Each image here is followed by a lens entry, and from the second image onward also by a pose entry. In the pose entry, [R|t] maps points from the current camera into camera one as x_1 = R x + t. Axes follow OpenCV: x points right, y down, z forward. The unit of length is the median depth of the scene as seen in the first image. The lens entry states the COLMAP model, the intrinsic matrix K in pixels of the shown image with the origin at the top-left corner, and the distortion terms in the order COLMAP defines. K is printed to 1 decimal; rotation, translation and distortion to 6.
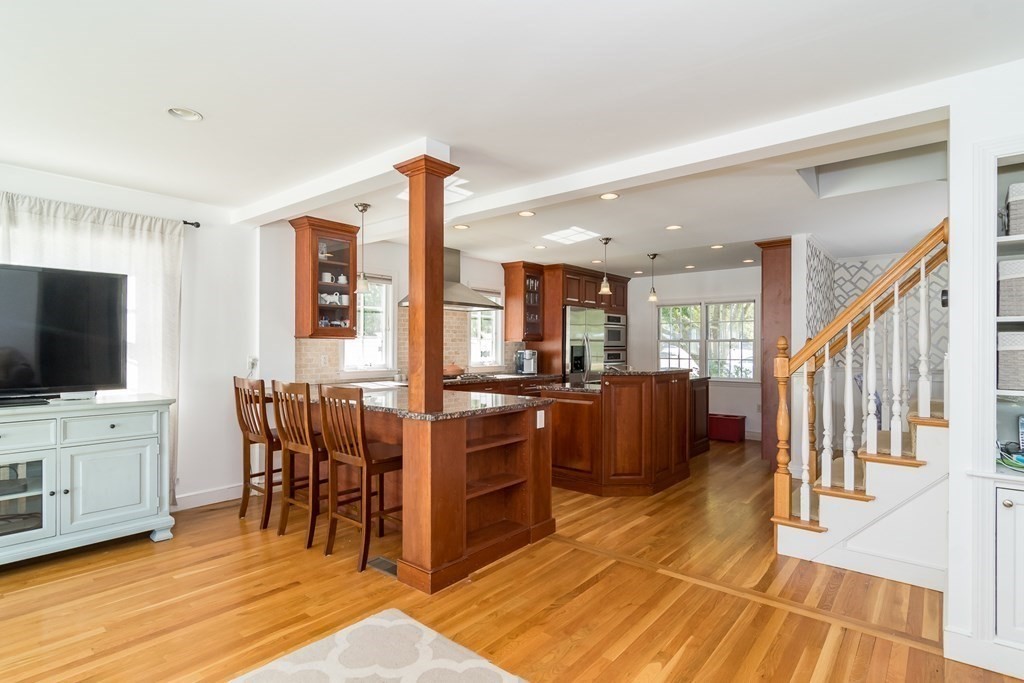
lens RADIAL K [[514.4, 0, 513.3], [0, 514.4, 348.4], [0, 0, 1]] dist [-0.001590, -0.000560]
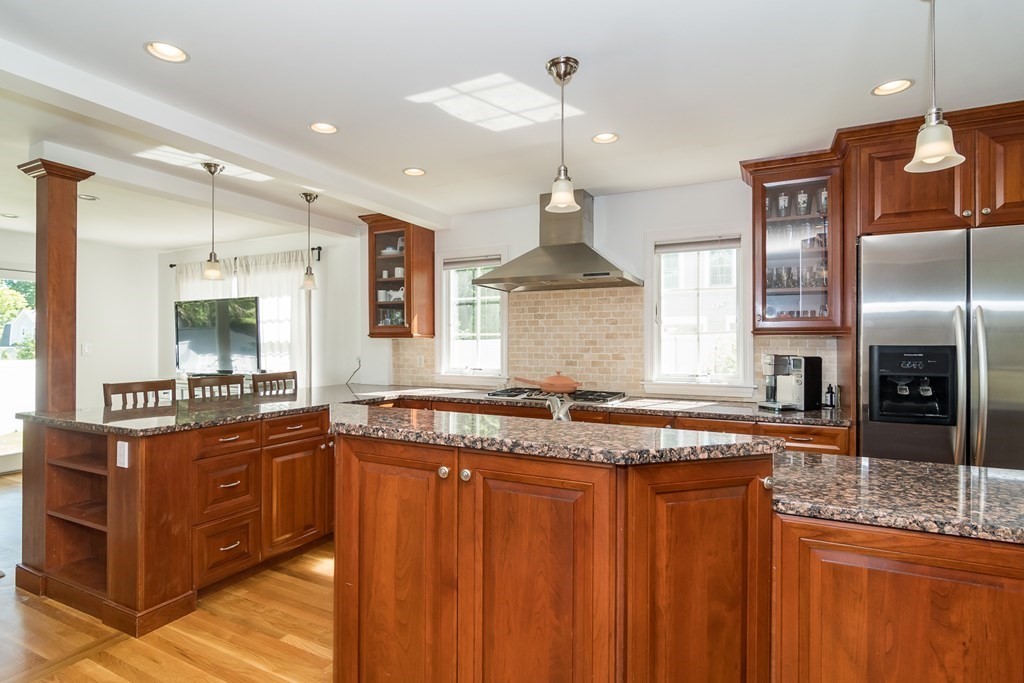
lens RADIAL K [[528.5, 0, 512.0], [0, 528.5, 341.5], [0, 0, 1]] dist [-0.002369, -0.000512]
pose [[0.217930, -0.005459, -0.975949, 0.448289], [-0.003762, 0.999972, -0.006433, -0.004677], [0.975957, 0.005073, 0.217904, 0.712516]]
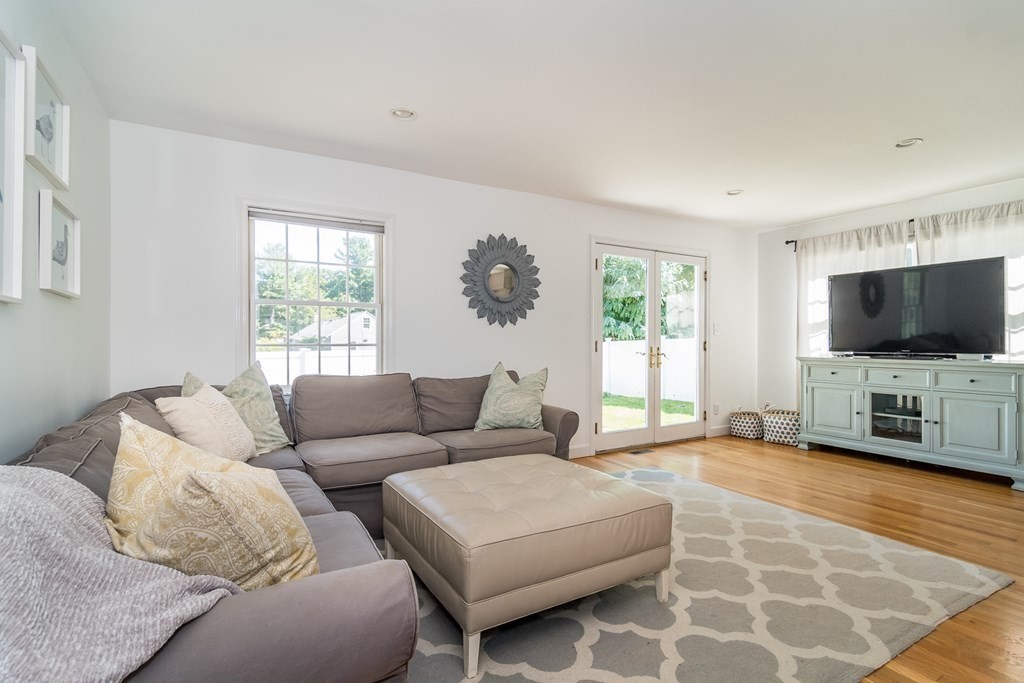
lens RADIAL K [[490.6, 0, 512.0], [0, 490.6, 341.5], [0, 0, 1]] dist [0.001080, 0.000248]
pose [[-0.340876, -0.002785, -0.940104, 0.344901], [-0.001557, 0.999996, -0.002398, 0.028045], [0.940107, 0.000646, -0.340879, 0.164696]]
